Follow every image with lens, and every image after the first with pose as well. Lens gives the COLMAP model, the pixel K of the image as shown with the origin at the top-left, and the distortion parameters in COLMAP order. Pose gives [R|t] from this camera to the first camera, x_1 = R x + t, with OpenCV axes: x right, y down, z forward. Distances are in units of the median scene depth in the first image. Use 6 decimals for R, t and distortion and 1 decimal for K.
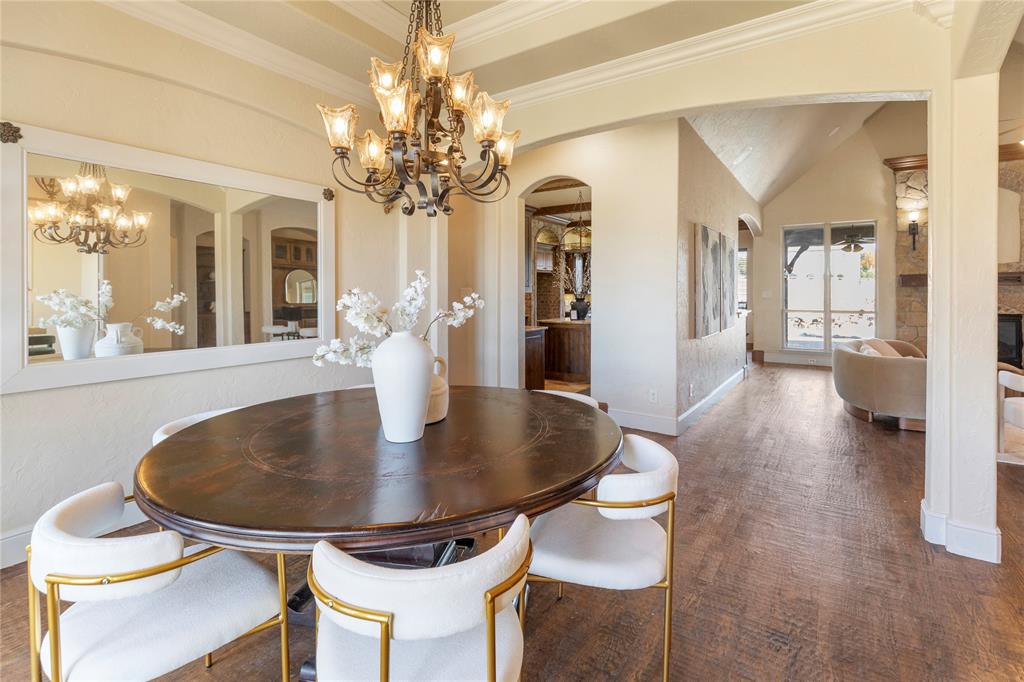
lens RADIAL K [[464.4, 0, 503.3], [0, 464.4, 294.1], [0, 0, 1]] dist [-0.016882, 0.000114]
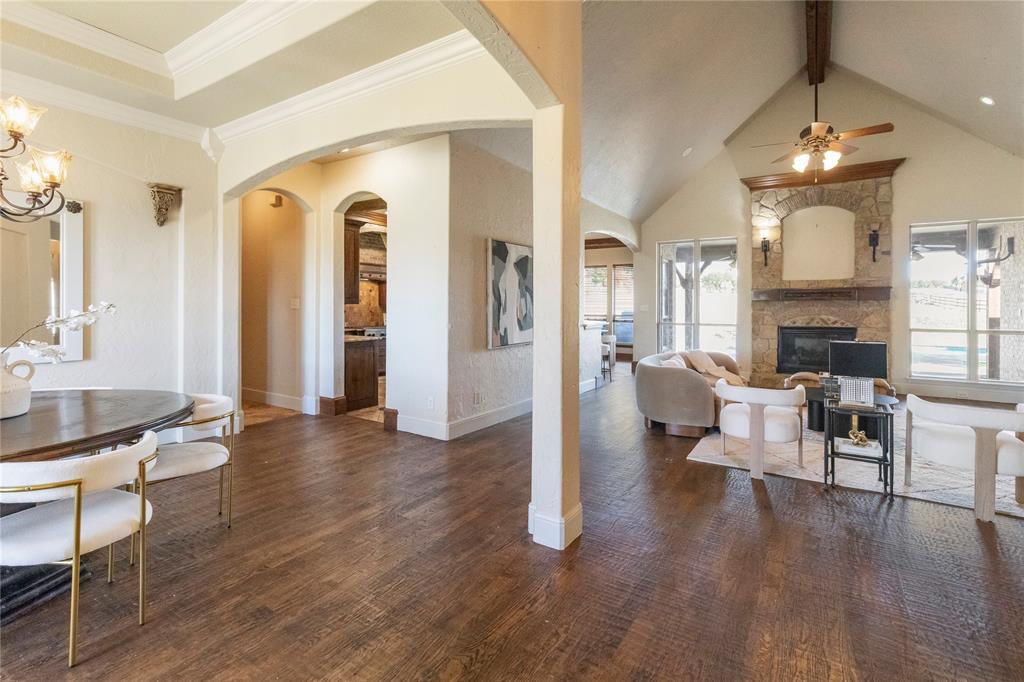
lens RADIAL K [[469.5, 0, 512.0], [0, 469.5, 305.3], [0, 0, 1]] dist [0.000985, 0.000226]
pose [[0.998691, 0.005493, 0.050858, 0.261184], [-0.005321, 0.999980, -0.003516, 0.000375], [-0.050876, 0.003241, 0.998700, -0.041071]]
